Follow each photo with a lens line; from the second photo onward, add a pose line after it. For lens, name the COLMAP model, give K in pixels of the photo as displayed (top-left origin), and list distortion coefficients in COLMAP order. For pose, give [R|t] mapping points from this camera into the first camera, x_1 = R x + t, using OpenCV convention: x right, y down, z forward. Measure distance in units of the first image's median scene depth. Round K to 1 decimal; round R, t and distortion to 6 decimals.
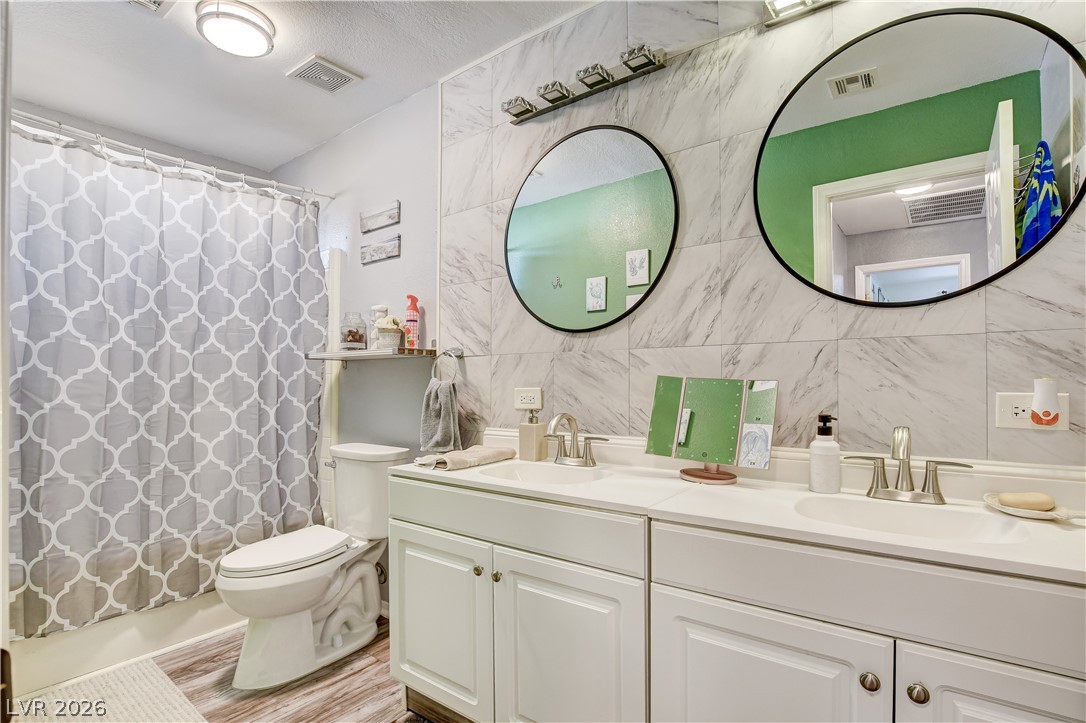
lens RADIAL K [[555.2, 0, 543.0], [0, 555.2, 361.5], [0, 0, 1]] dist [0.015025, 0.000103]
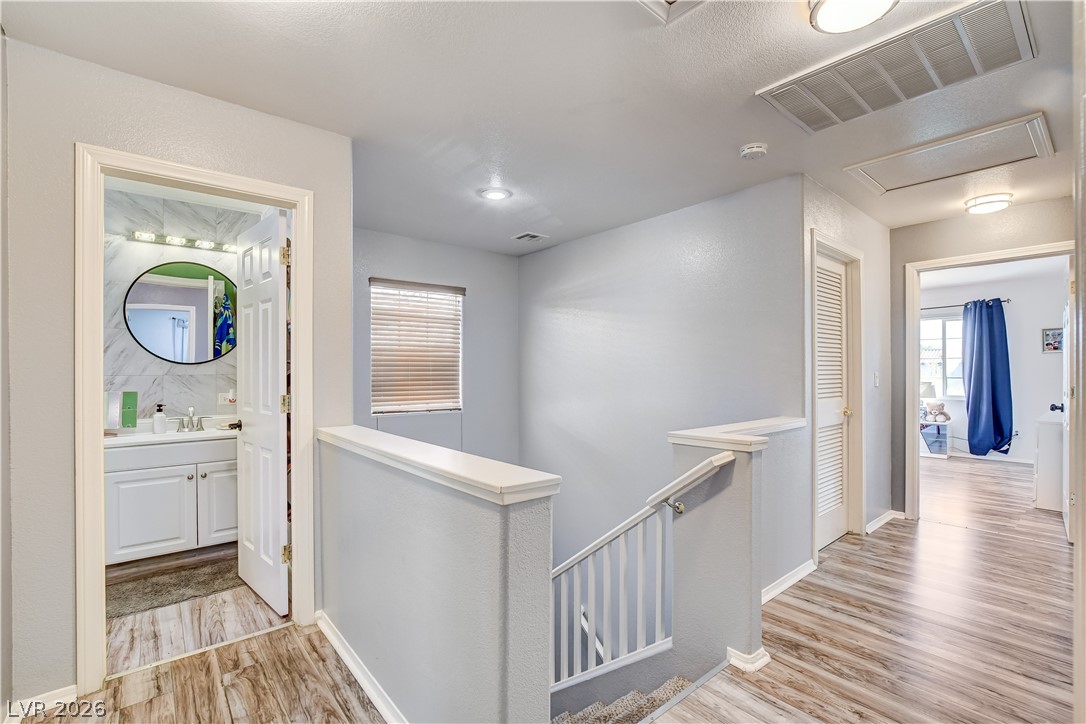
lens RADIAL K [[481.4, 0, 543.0], [0, 481.4, 362.0], [0, 0, 1]] dist [0.000174, -0.000247]
pose [[0.212354, 0.045132, 0.976150, -1.327898], [-0.005152, 0.998971, -0.045067, -0.009456], [-0.977179, 0.004541, 0.212368, -1.238015]]
